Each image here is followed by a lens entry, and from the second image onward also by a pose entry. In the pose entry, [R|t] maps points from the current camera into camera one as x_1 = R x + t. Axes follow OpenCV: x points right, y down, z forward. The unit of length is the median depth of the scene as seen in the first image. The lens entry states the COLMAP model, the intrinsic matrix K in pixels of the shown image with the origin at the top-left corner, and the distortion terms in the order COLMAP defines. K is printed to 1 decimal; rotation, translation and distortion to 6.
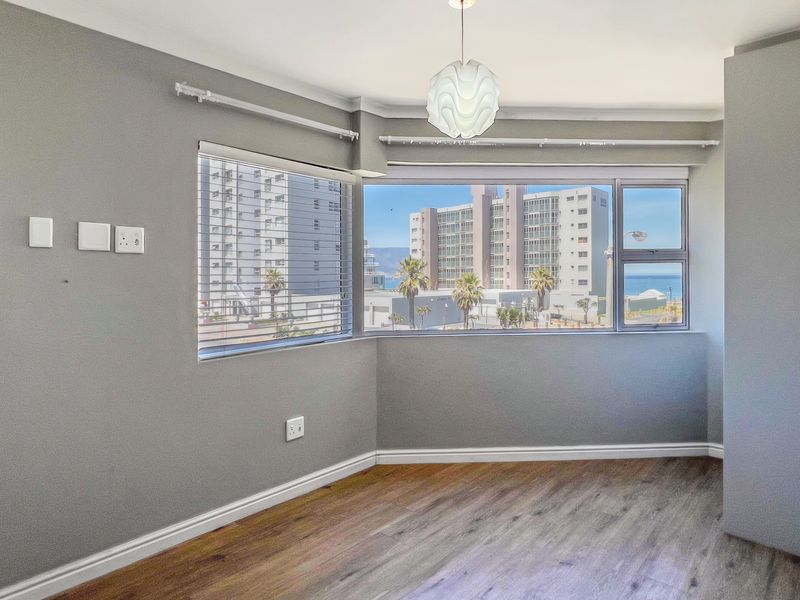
lens RADIAL K [[478.5, 0, 411.5], [0, 478.5, 285.4], [0, 0, 1]] dist [-0.002676, -0.002895]
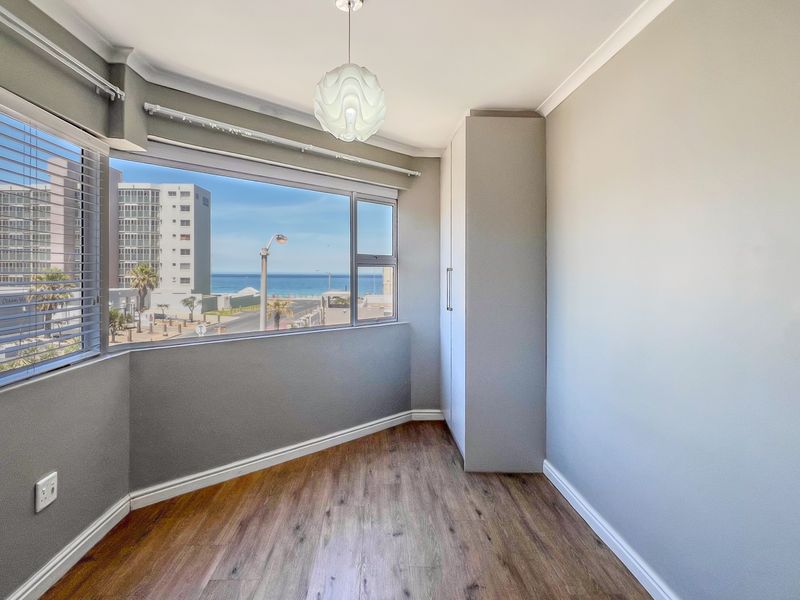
lens RADIAL K [[478.5, 0, 380.6], [0, 478.5, 281.8], [0, 0, 1]] dist [-0.002676, -0.002895]
pose [[0.733470, 0.002690, 0.679717, -0.294999], [-0.000437, 0.999994, -0.003485, -0.005322], [-0.679722, 0.002259, 0.733467, 0.124046]]
